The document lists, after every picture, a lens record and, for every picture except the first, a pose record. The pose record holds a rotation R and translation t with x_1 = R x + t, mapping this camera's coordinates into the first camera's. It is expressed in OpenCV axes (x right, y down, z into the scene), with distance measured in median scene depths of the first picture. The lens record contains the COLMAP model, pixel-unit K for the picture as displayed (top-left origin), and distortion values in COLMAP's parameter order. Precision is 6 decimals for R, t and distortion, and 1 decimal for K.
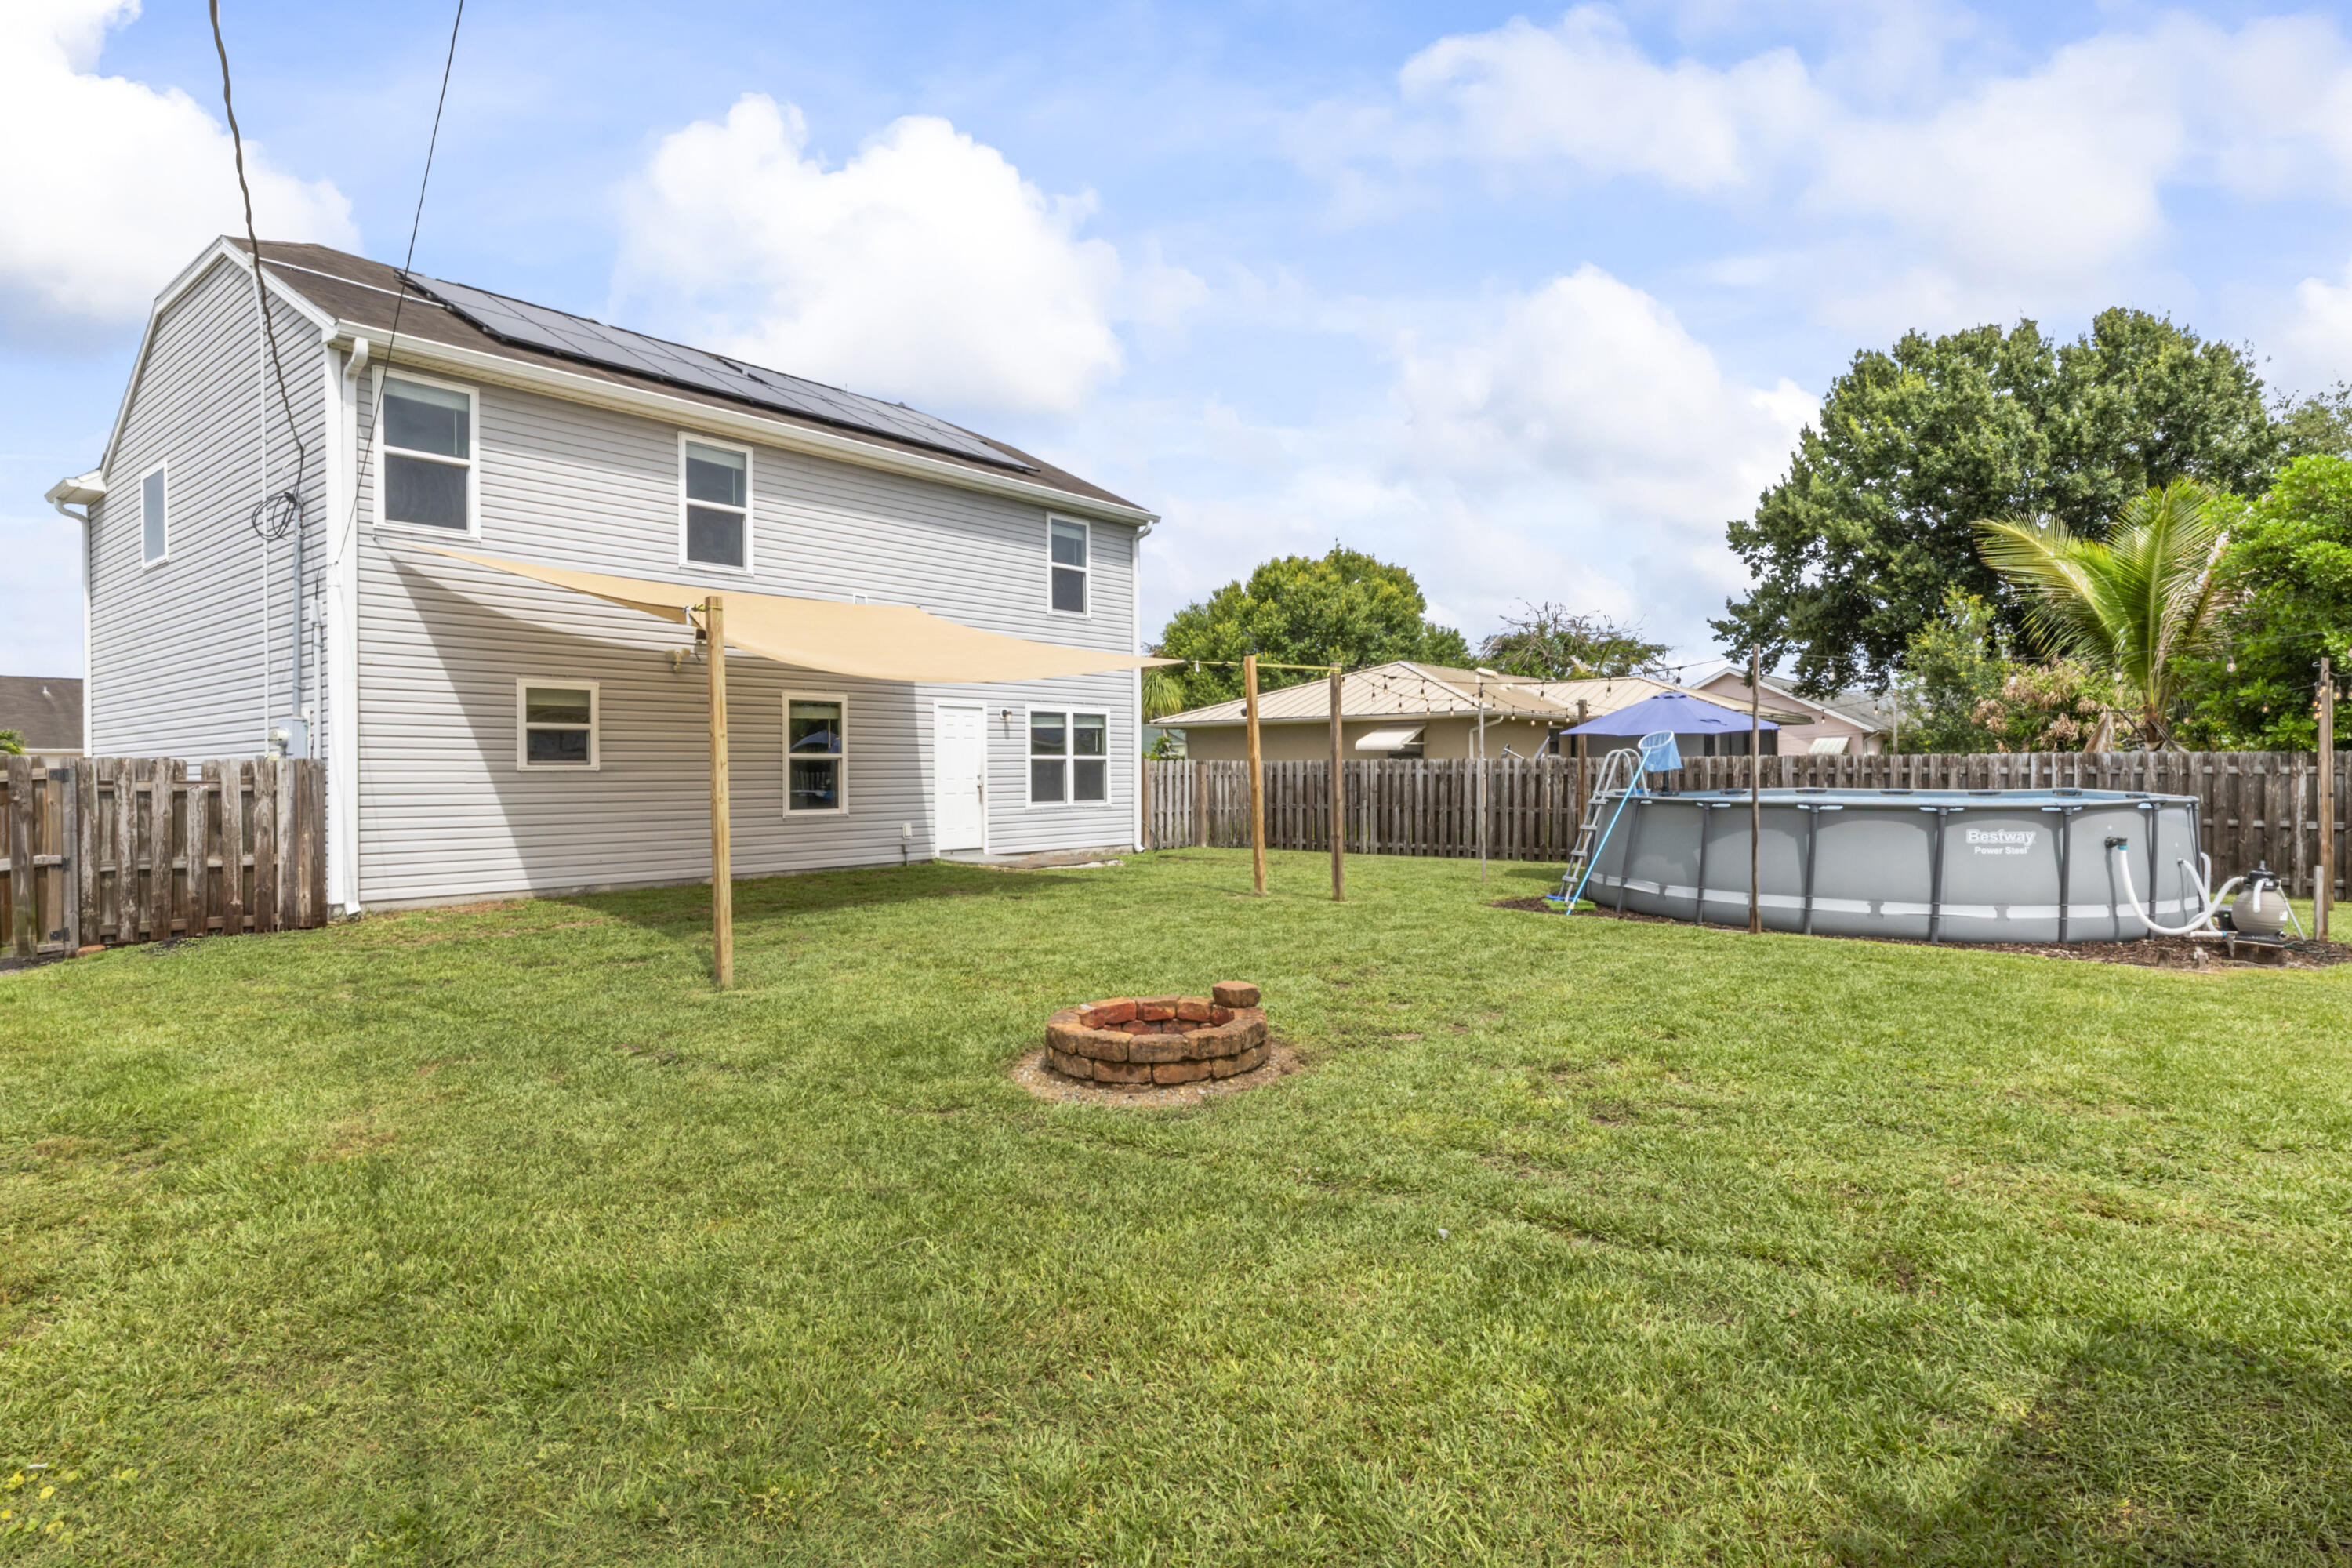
lens RADIAL K [[1234.6, 0, 1173.1], [0, 1234.6, 775.4], [0, 0, 1]] dist [-0.001055, 0.001238]
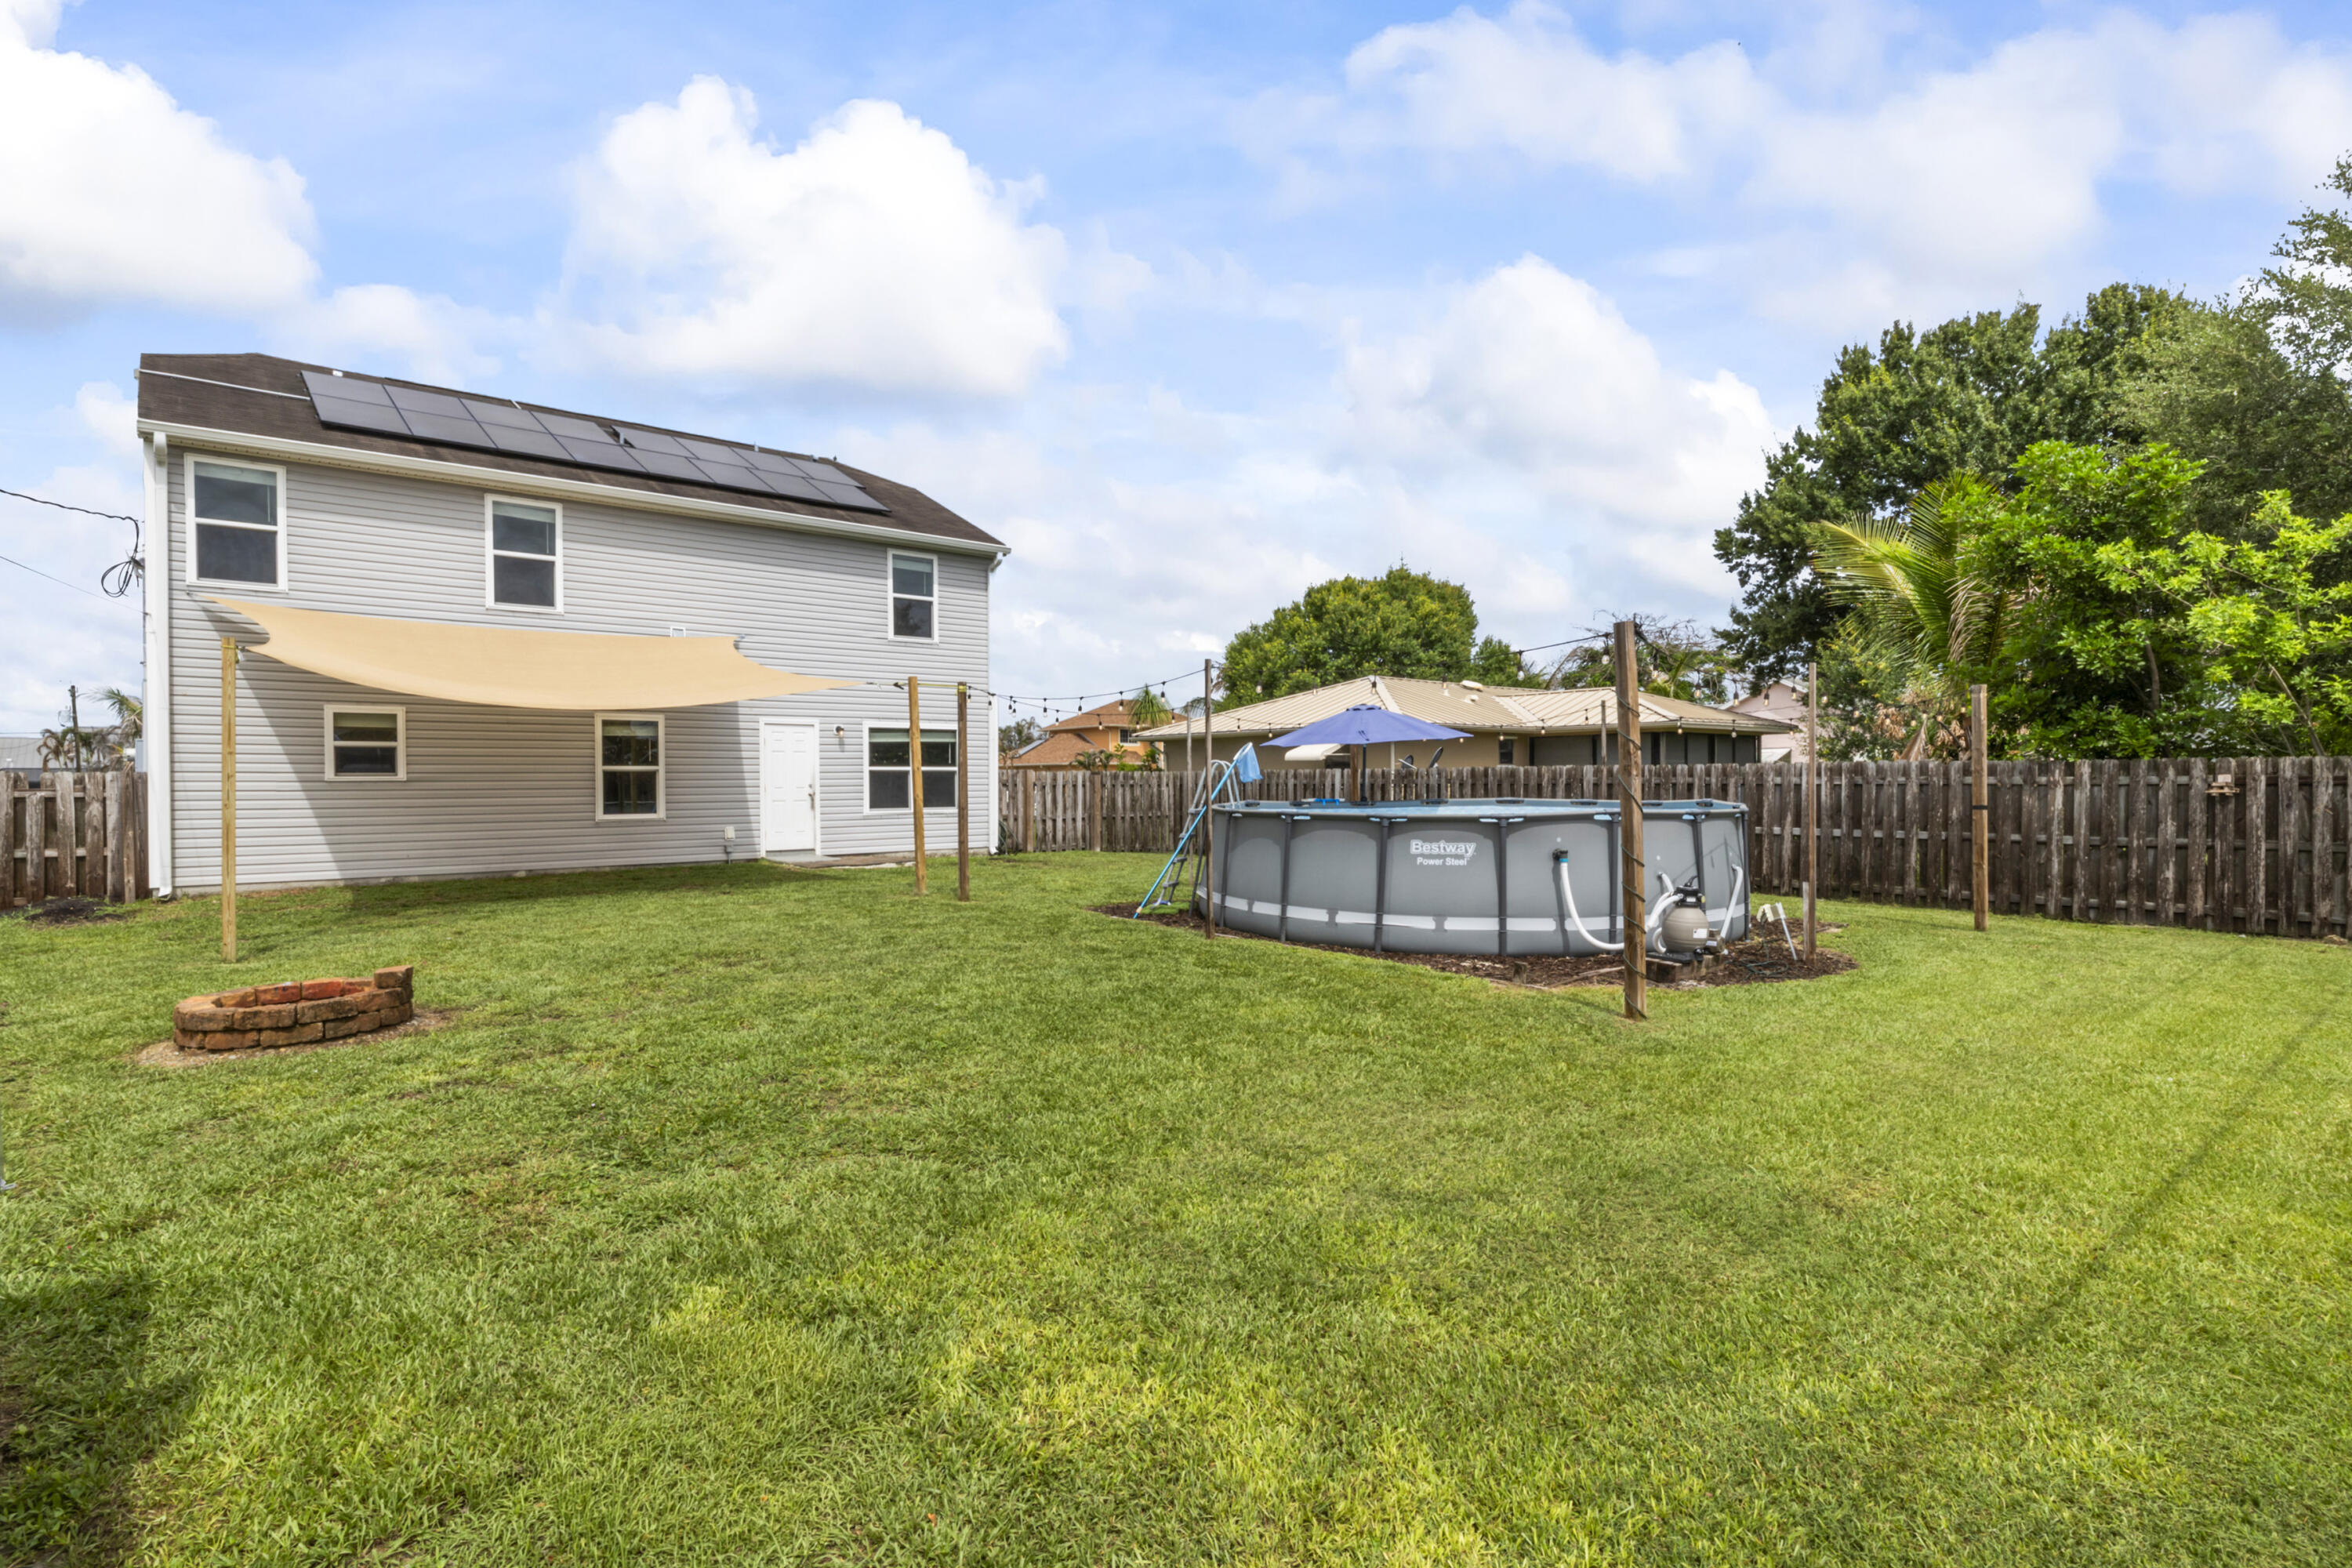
lens RADIAL K [[1140.0, 0, 1172.0], [0, 1140.0, 799.9], [0, 0, 1]] dist [0.000362, -0.000174]
pose [[0.984296, 0.002949, -0.176501, 0.399414], [-0.000549, 0.999907, 0.013644, -0.000839], [0.176525, -0.013332, 0.984206, 0.036382]]
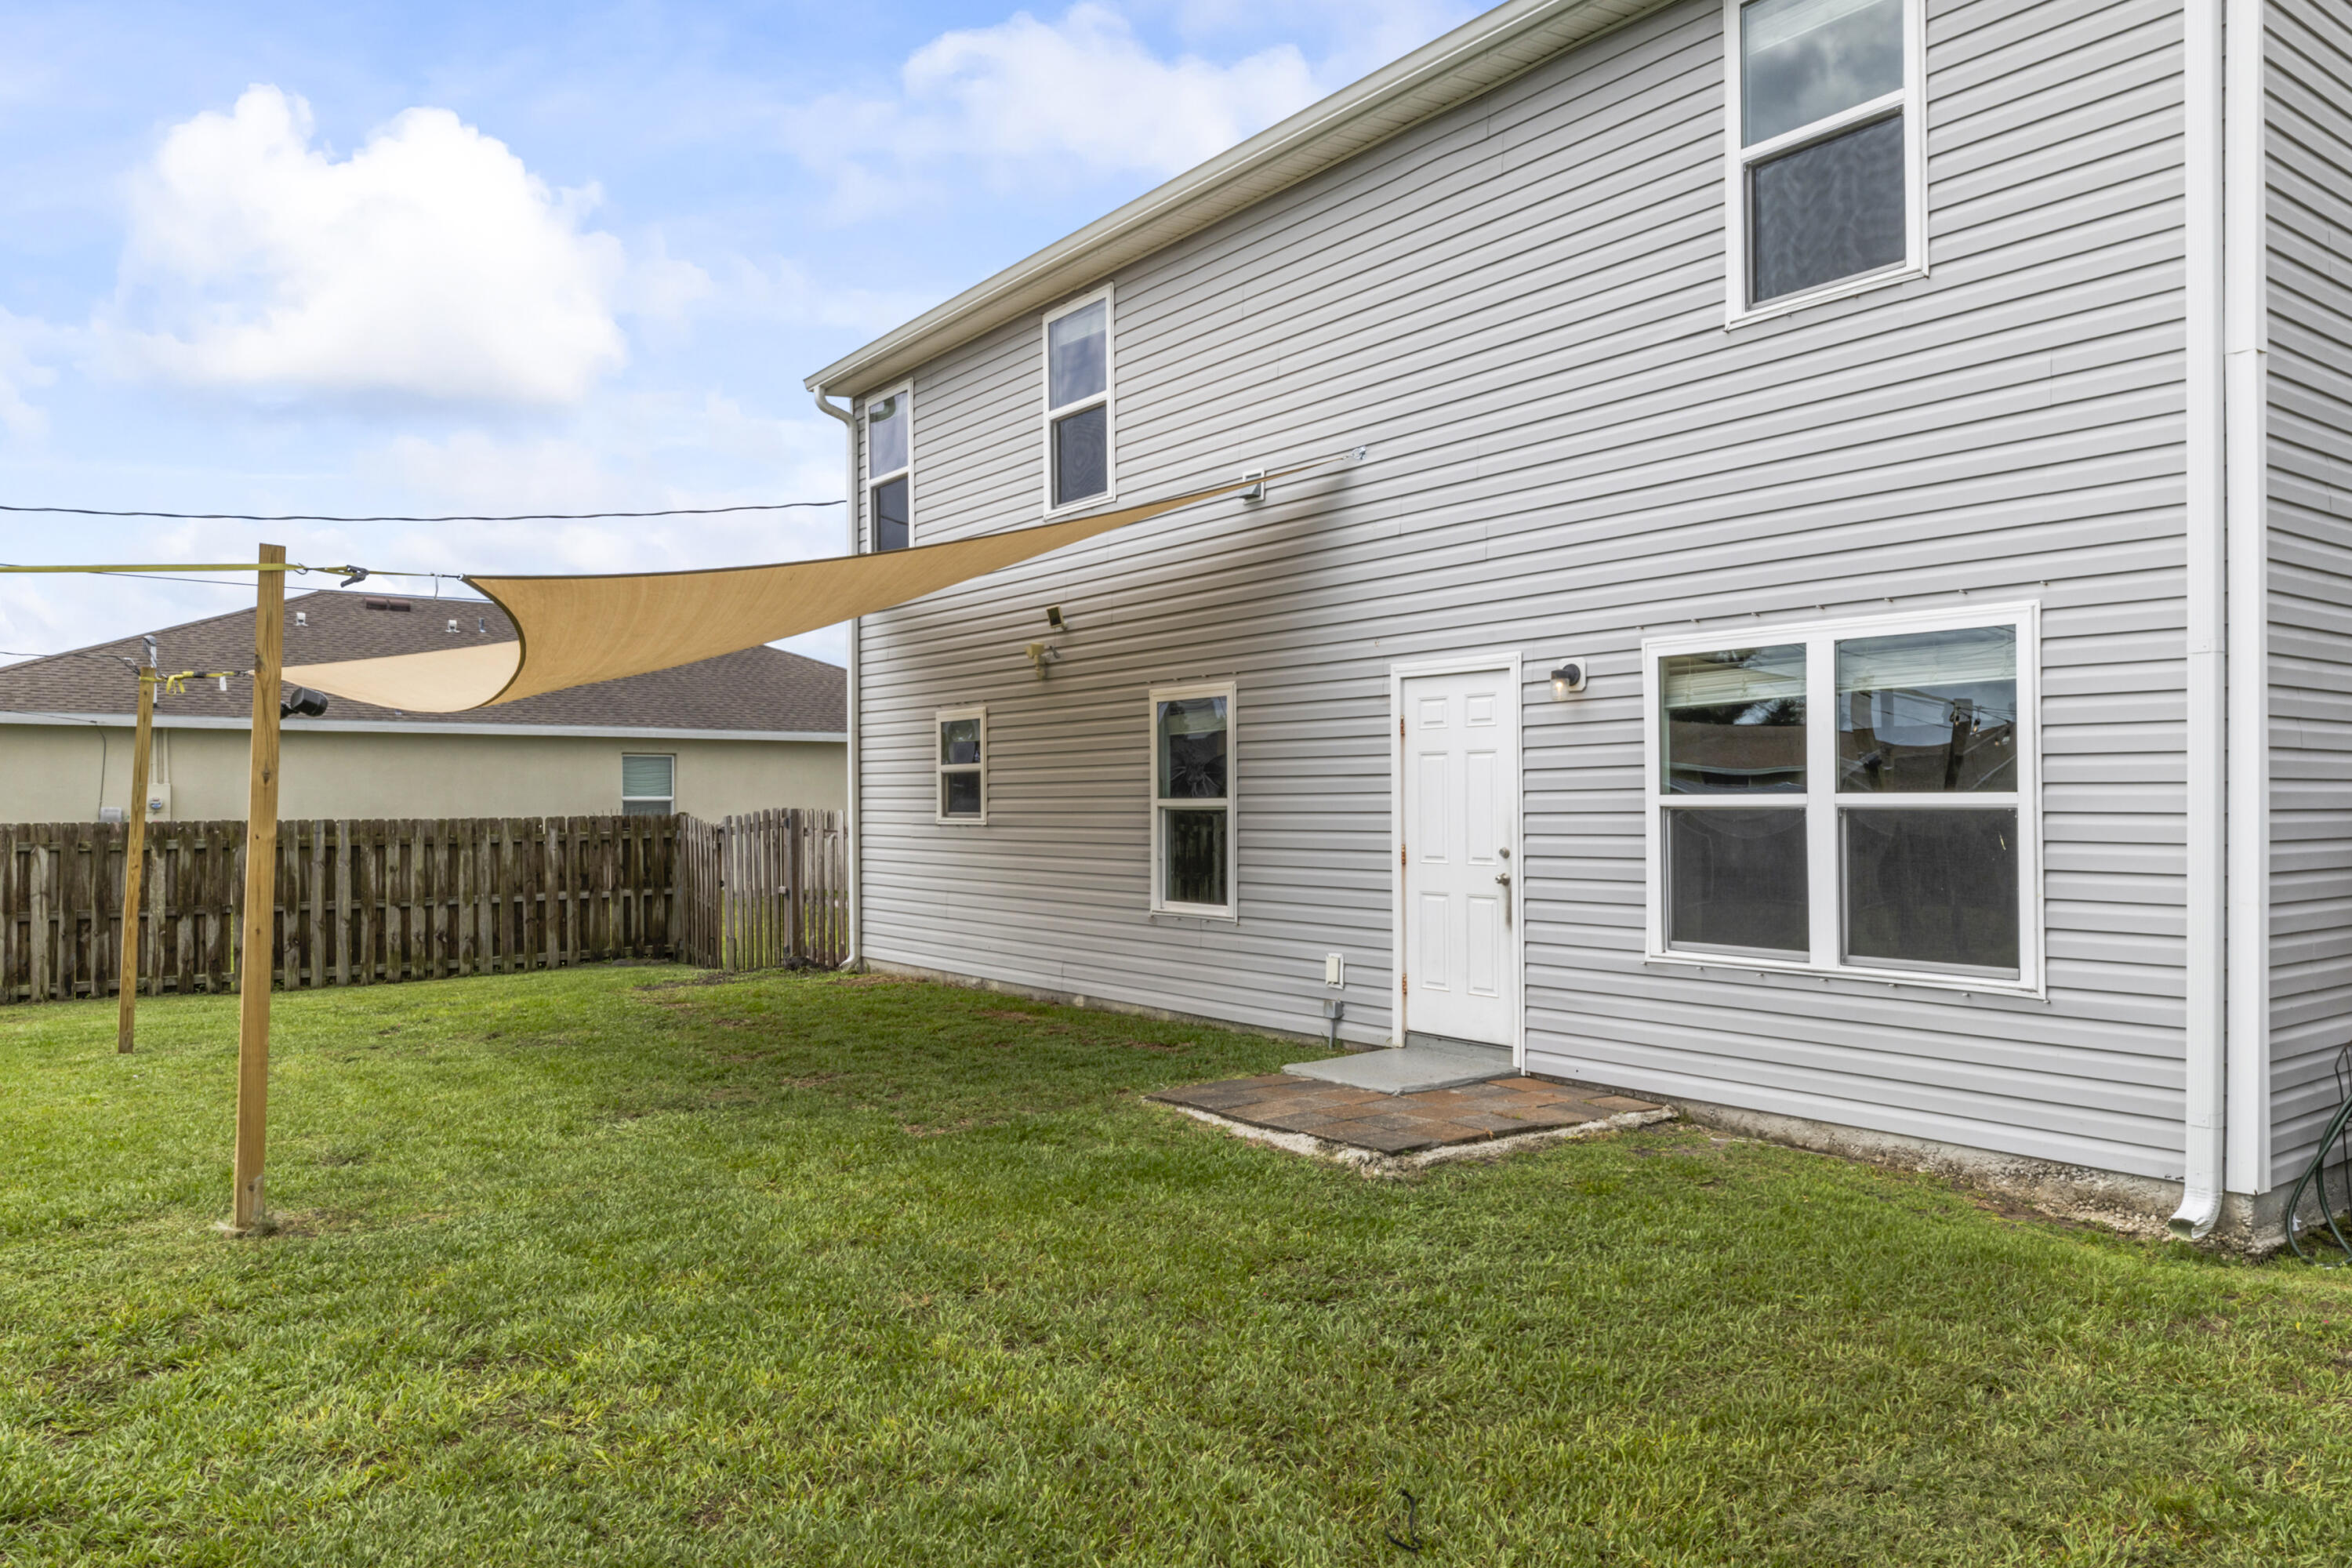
lens RADIAL K [[1593.5, 0, 1176.0], [0, 1593.5, 784.0], [0, 0, 1]] dist [0.000953, 0.000465]
pose [[-0.240781, -0.003200, -0.970574, 0.376314], [0.003199, 0.999987, -0.004090, -0.021147], [0.970574, -0.004090, -0.240767, 1.155675]]
